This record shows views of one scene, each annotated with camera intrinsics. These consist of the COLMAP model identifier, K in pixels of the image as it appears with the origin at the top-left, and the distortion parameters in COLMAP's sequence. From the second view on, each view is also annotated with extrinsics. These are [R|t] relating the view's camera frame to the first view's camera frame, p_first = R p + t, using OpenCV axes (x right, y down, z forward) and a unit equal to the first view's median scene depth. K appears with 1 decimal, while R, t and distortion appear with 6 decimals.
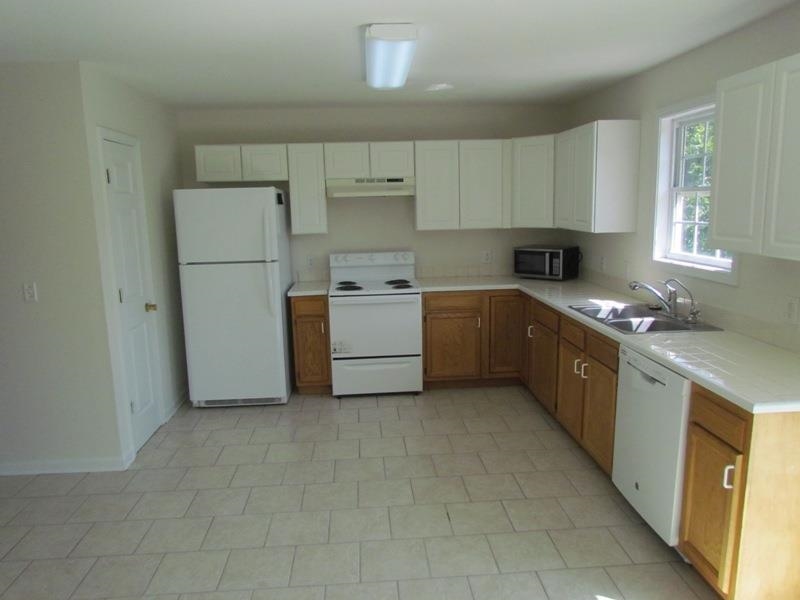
lens RADIAL K [[572.0, 0, 398.7], [0, 572.0, 301.2], [0, 0, 1]] dist [-0.026012, 0.003835]
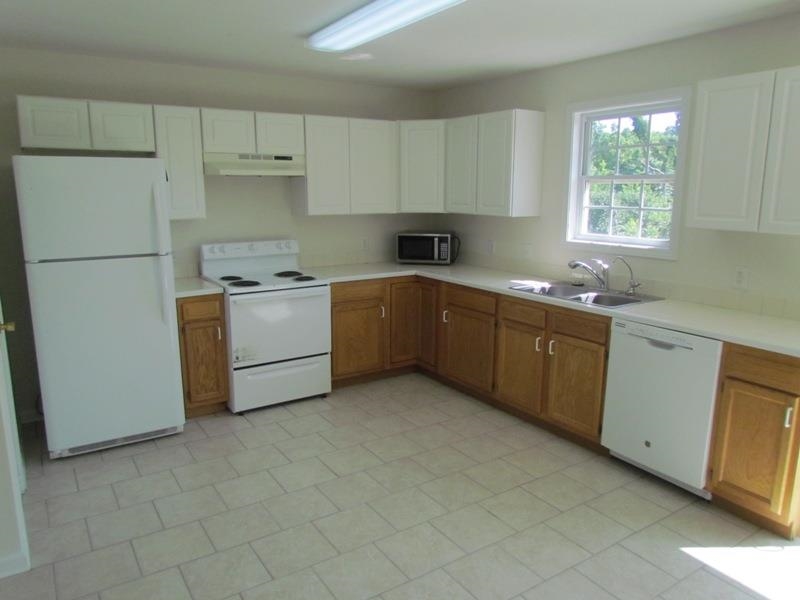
lens RADIAL K [[572.0, 0, 399.4], [0, 572.0, 300.0], [0, 0, 1]] dist [-0.026012, 0.003835]
pose [[0.872610, -0.069949, 0.483382, -0.303880], [0.062367, 0.997548, 0.031765, -0.011450], [-0.484419, 0.002429, 0.874833, 0.155180]]
